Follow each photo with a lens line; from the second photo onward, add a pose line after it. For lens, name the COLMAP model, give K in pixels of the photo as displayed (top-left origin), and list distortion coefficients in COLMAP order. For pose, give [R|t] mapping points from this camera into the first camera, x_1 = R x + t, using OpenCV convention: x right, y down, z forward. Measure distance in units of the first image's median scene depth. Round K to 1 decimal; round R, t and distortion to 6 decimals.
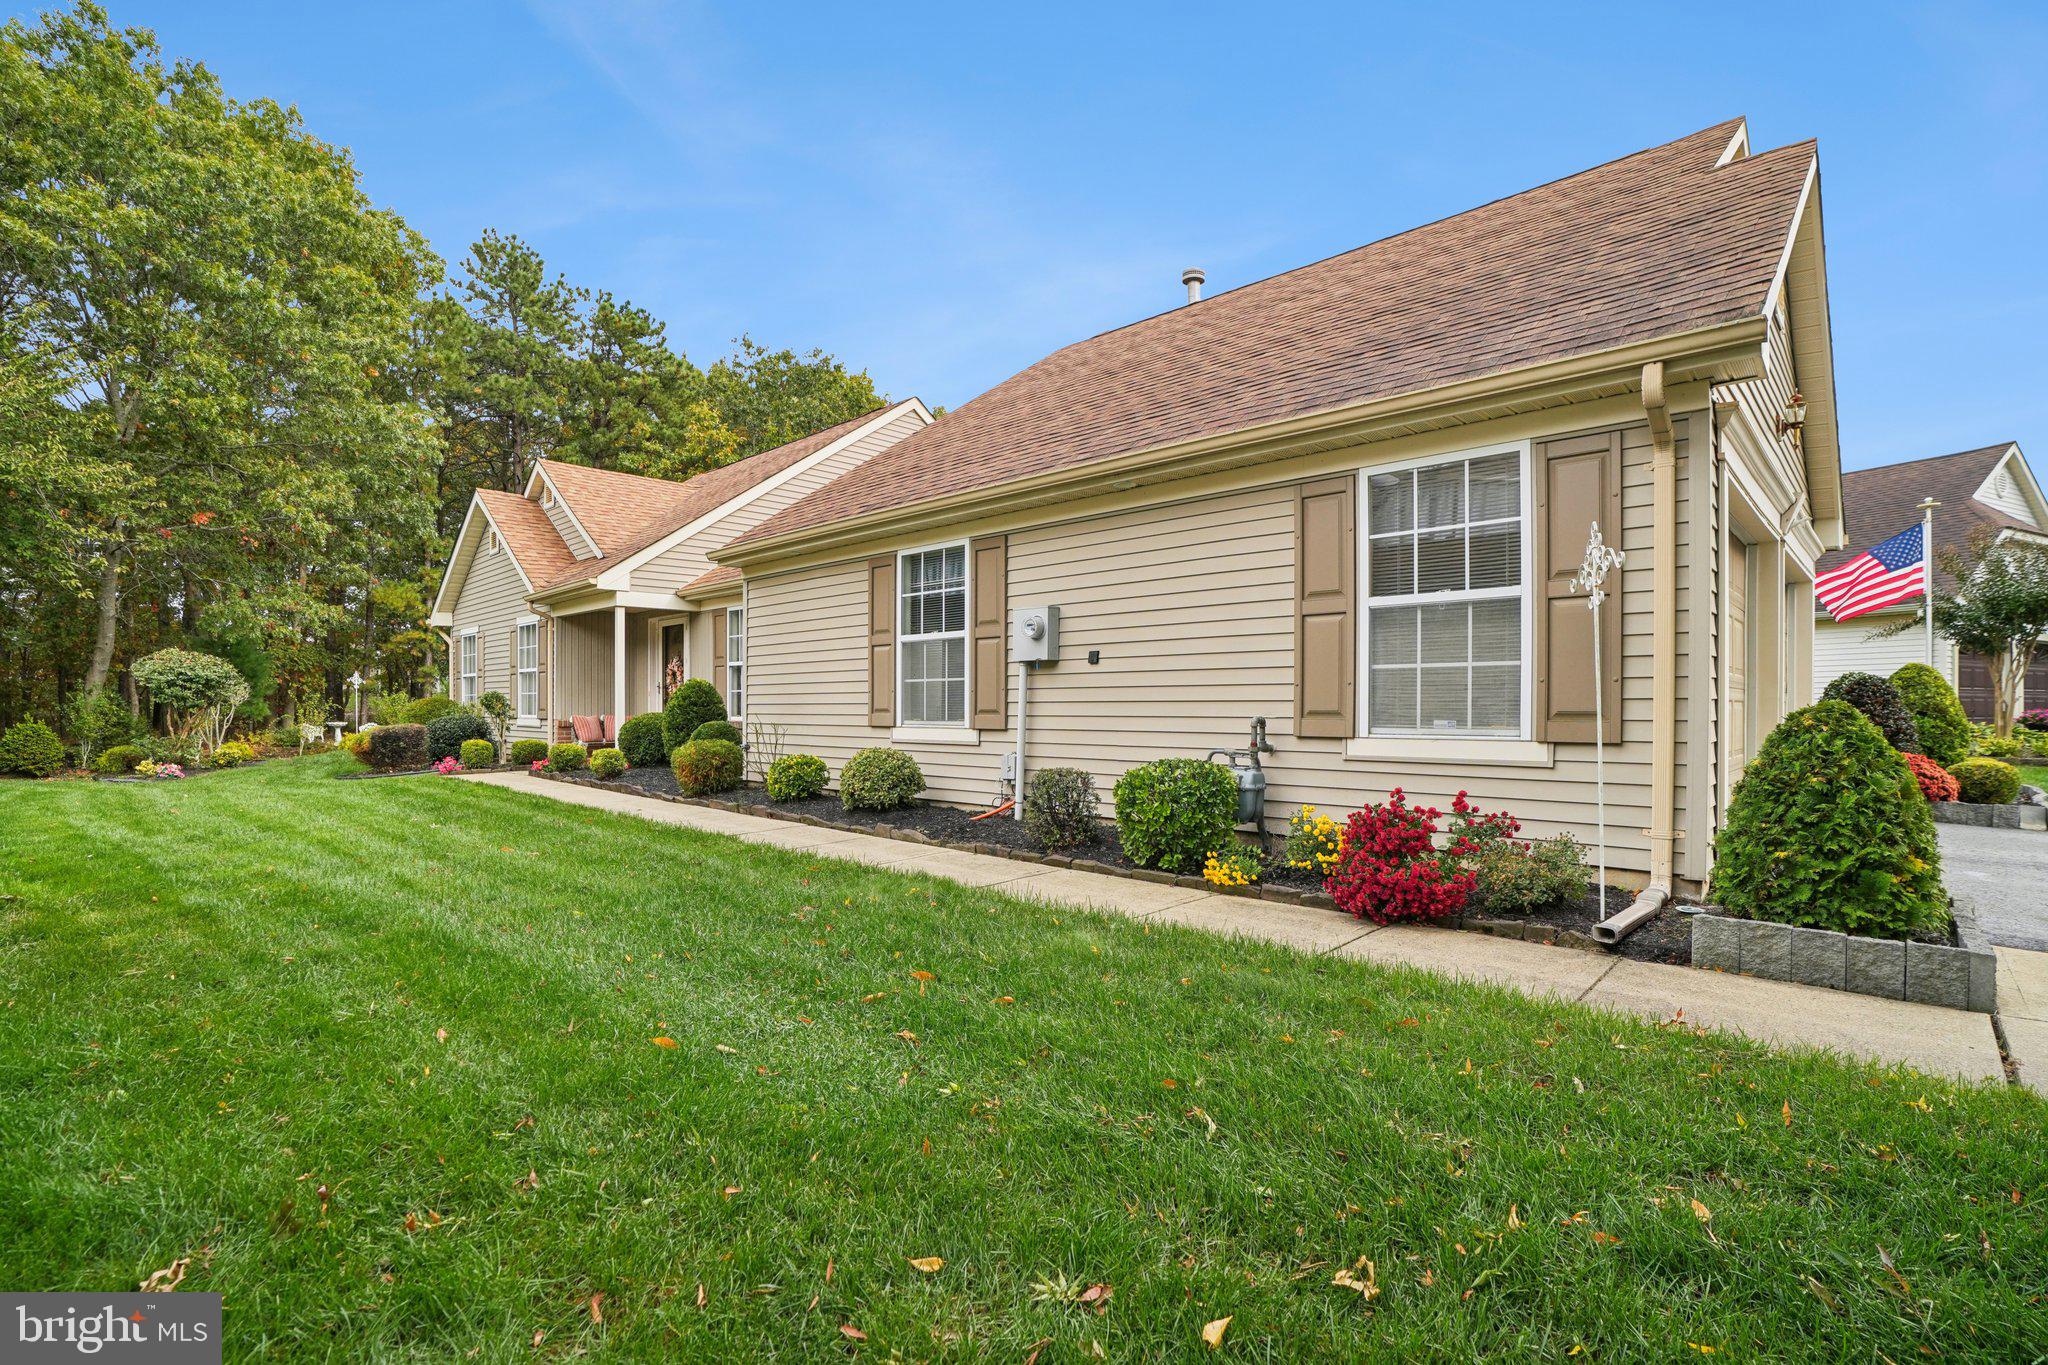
lens RADIAL K [[938.9, 0, 1020.3], [0, 938.9, 712.0], [0, 0, 1]] dist [-0.045855, 0.017744]
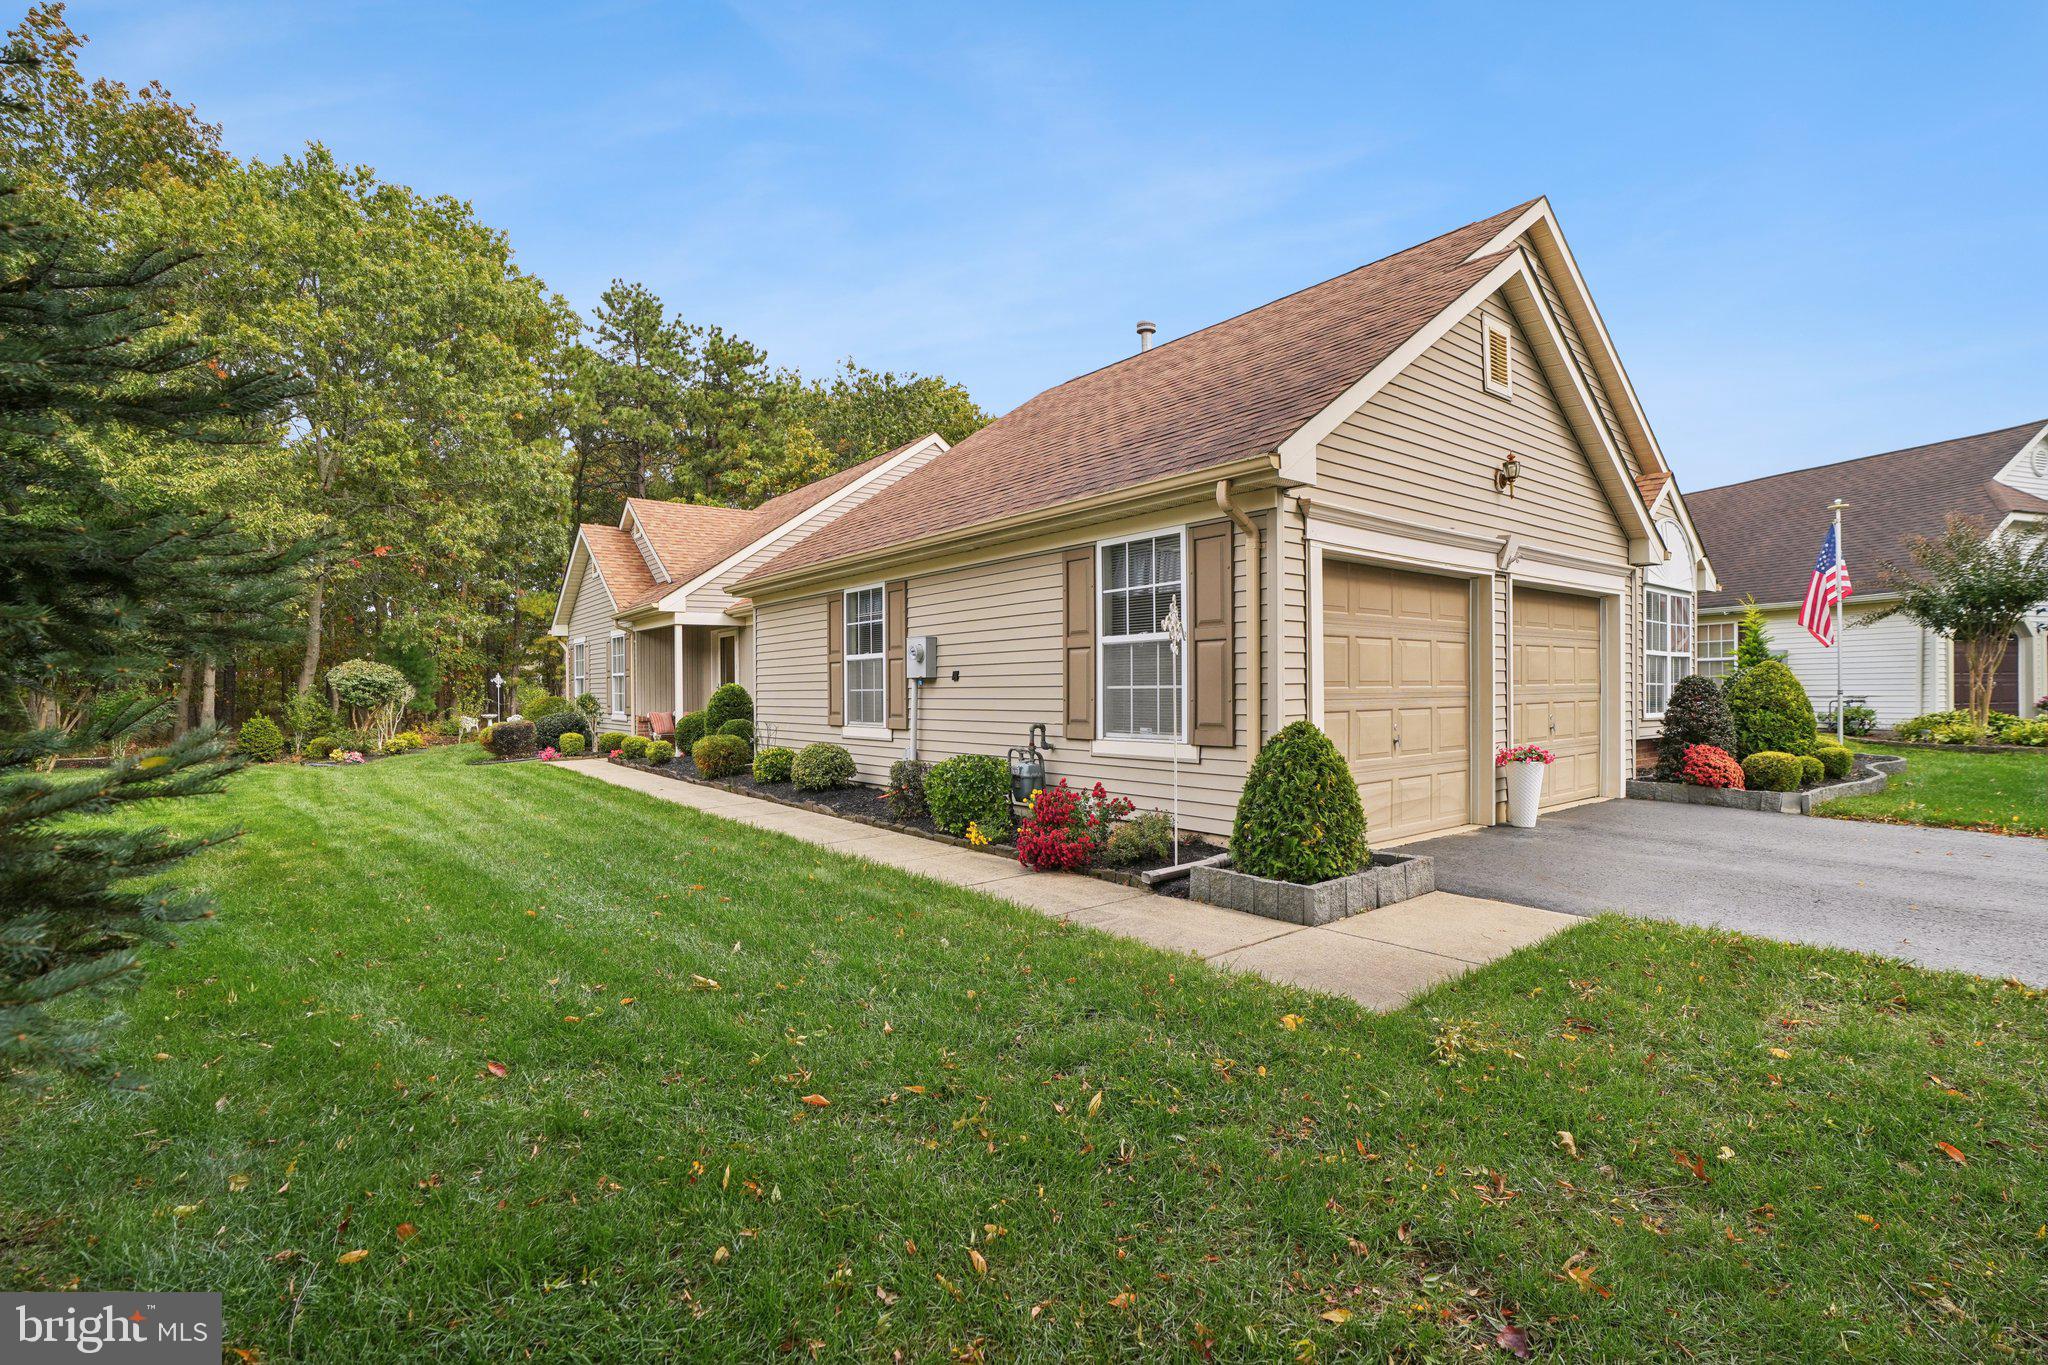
lens RADIAL K [[959.7, 0, 1037.2], [0, 959.7, 672.2], [0, 0, 1]] dist [-0.051177, 0.022235]
pose [[0.990256, -0.012102, -0.138733, 0.260210], [0.009168, 0.999721, -0.021767, -0.022602], [0.138958, 0.020283, 0.990091, -0.218319]]
